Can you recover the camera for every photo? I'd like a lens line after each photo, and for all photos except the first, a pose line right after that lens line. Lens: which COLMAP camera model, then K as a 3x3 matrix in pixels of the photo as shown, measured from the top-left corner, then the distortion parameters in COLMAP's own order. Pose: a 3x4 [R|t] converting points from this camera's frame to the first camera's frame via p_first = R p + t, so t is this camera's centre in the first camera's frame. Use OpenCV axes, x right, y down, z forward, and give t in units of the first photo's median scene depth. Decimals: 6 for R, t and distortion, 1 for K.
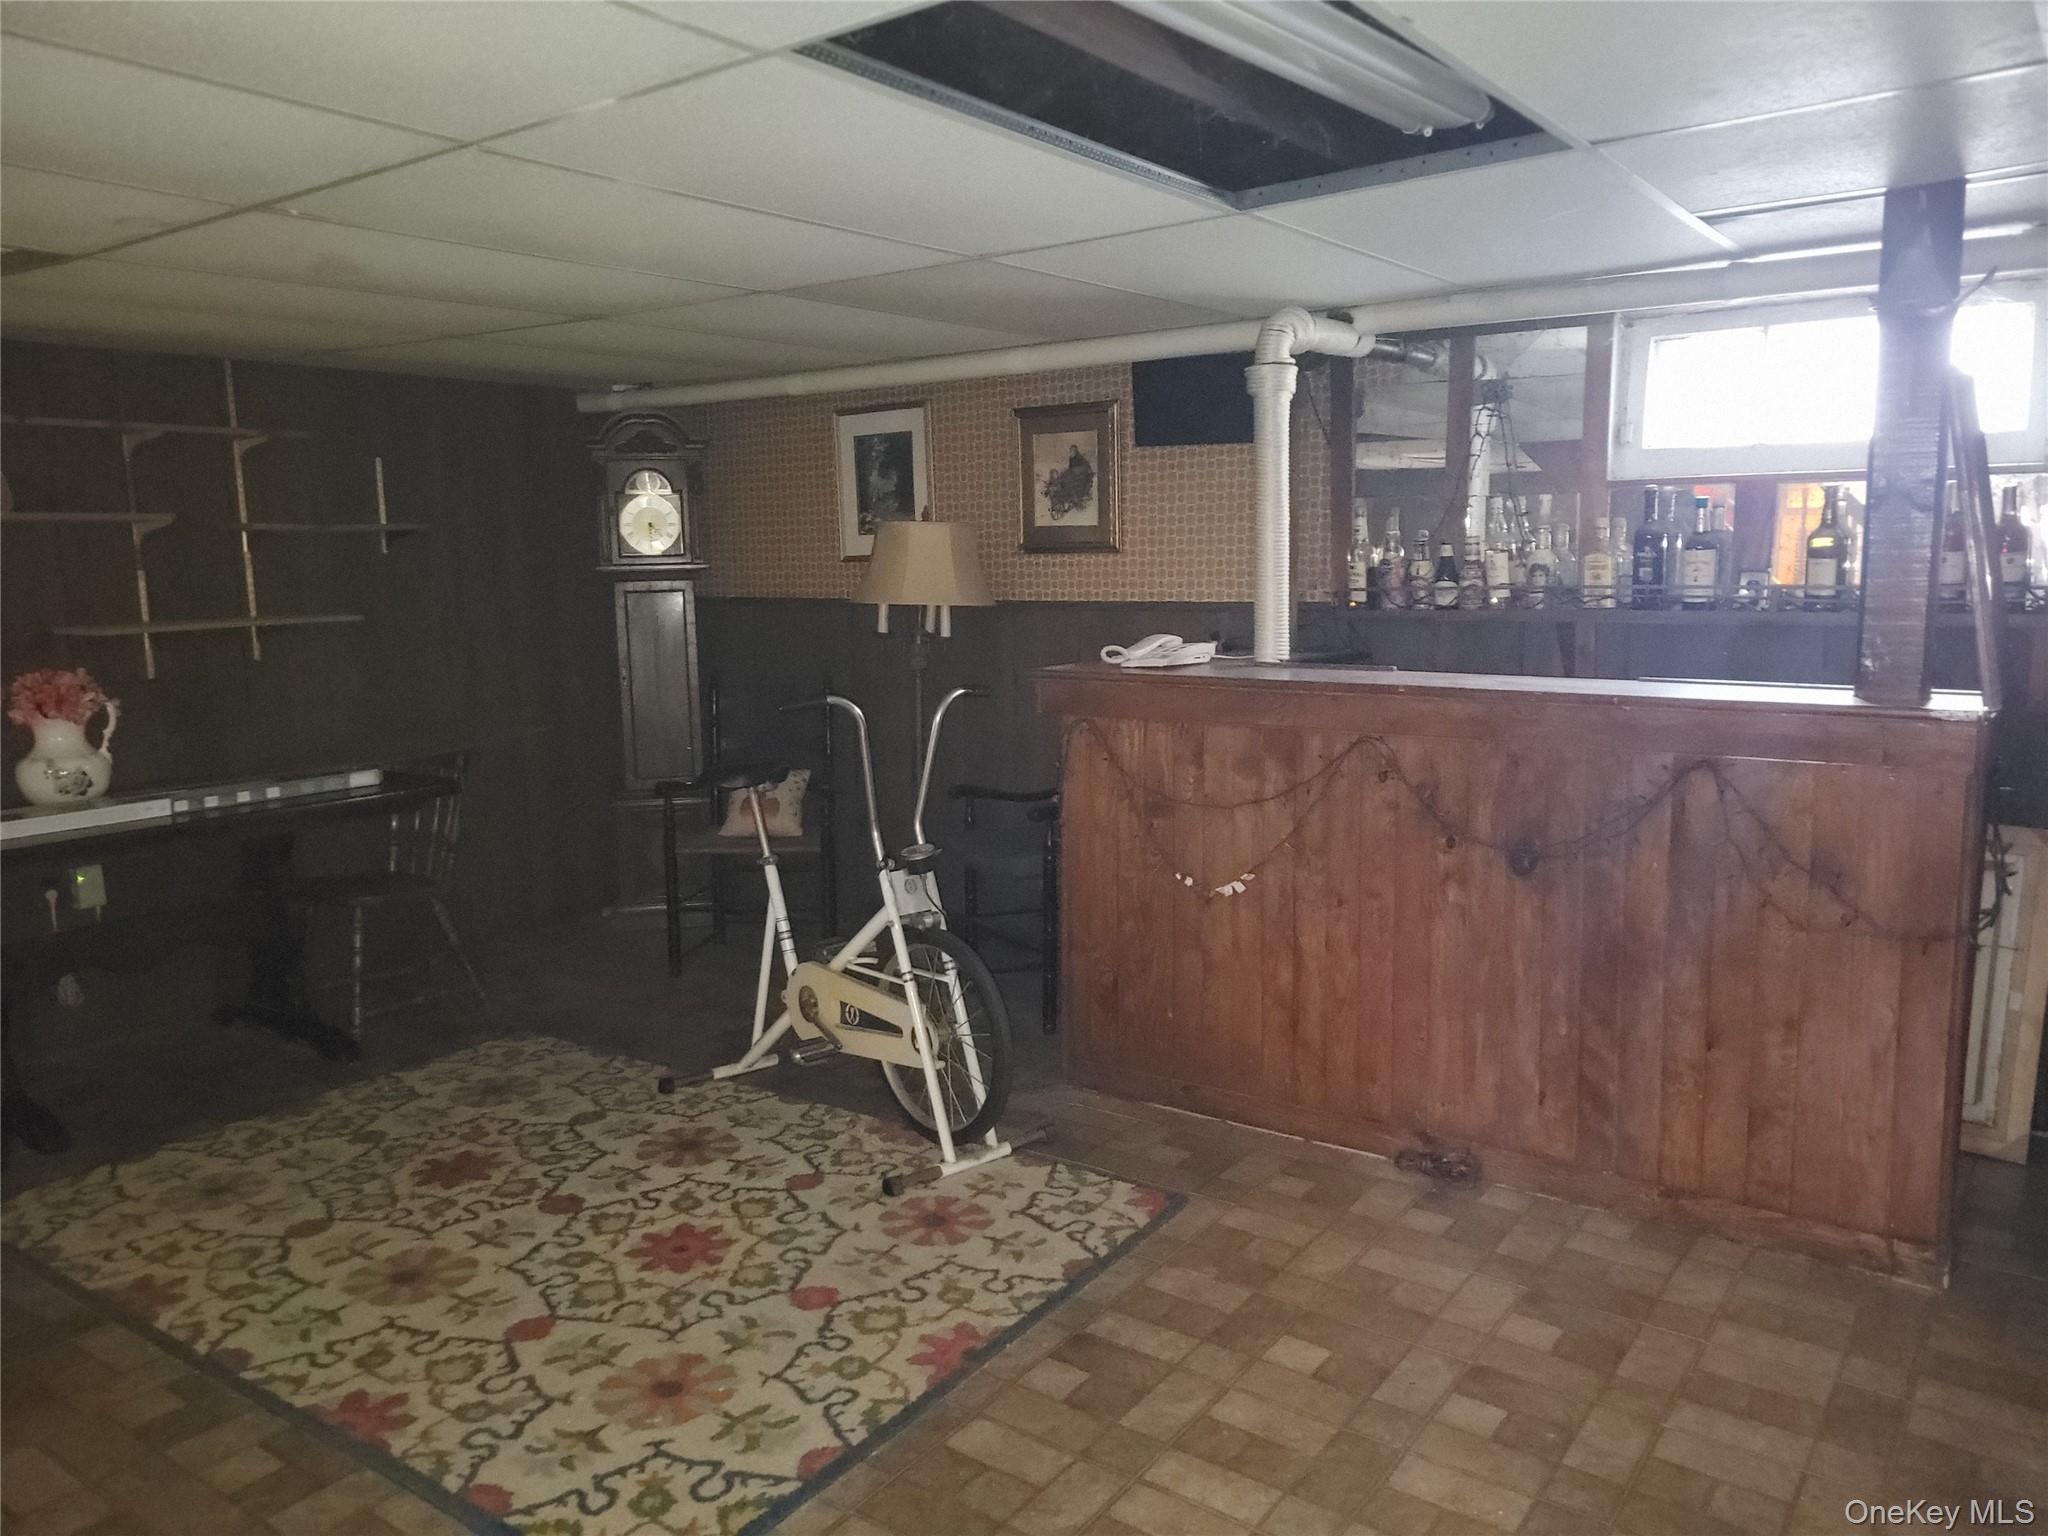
lens RADIAL K [[1505.6, 0, 1018.2], [0, 1505.6, 774.6], [0, 0, 1]] dist [0.048152, -0.010486]
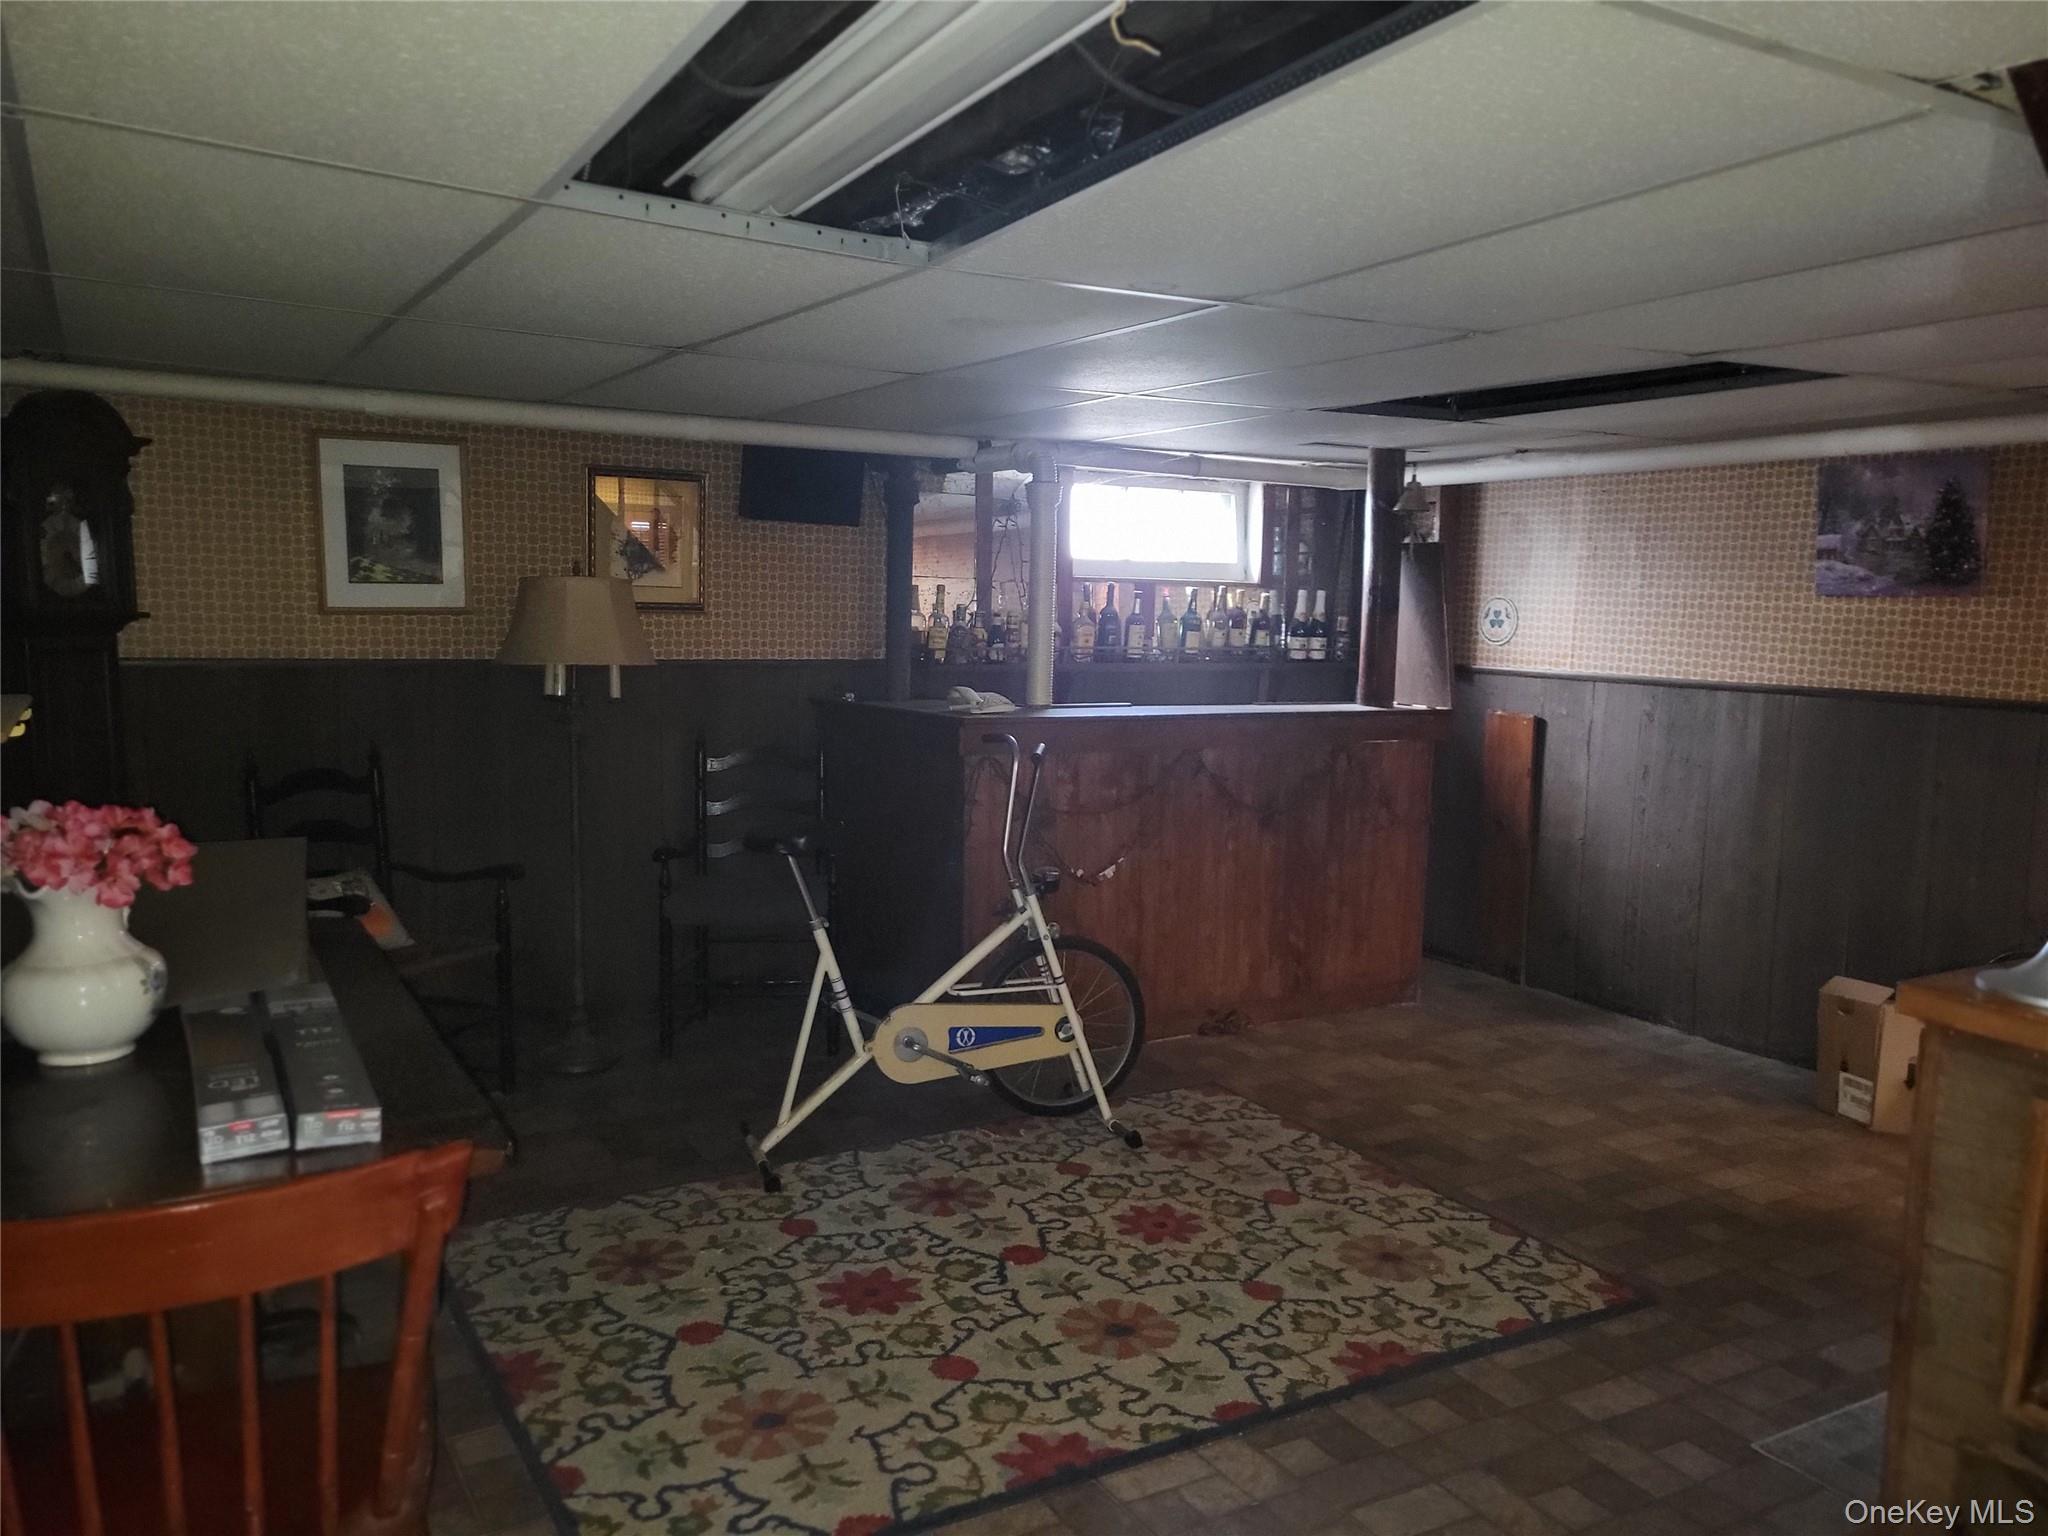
lens RADIAL K [[1505.6, 0, 963.2], [0, 1505.6, 777.5], [0, 0, 1]] dist [0.048152, -0.010486]
pose [[0.427100, -0.080121, 0.900648, -1.213275], [0.108461, 0.993414, 0.036939, -0.077685], [-0.897676, 0.081908, 0.432977, 0.572119]]
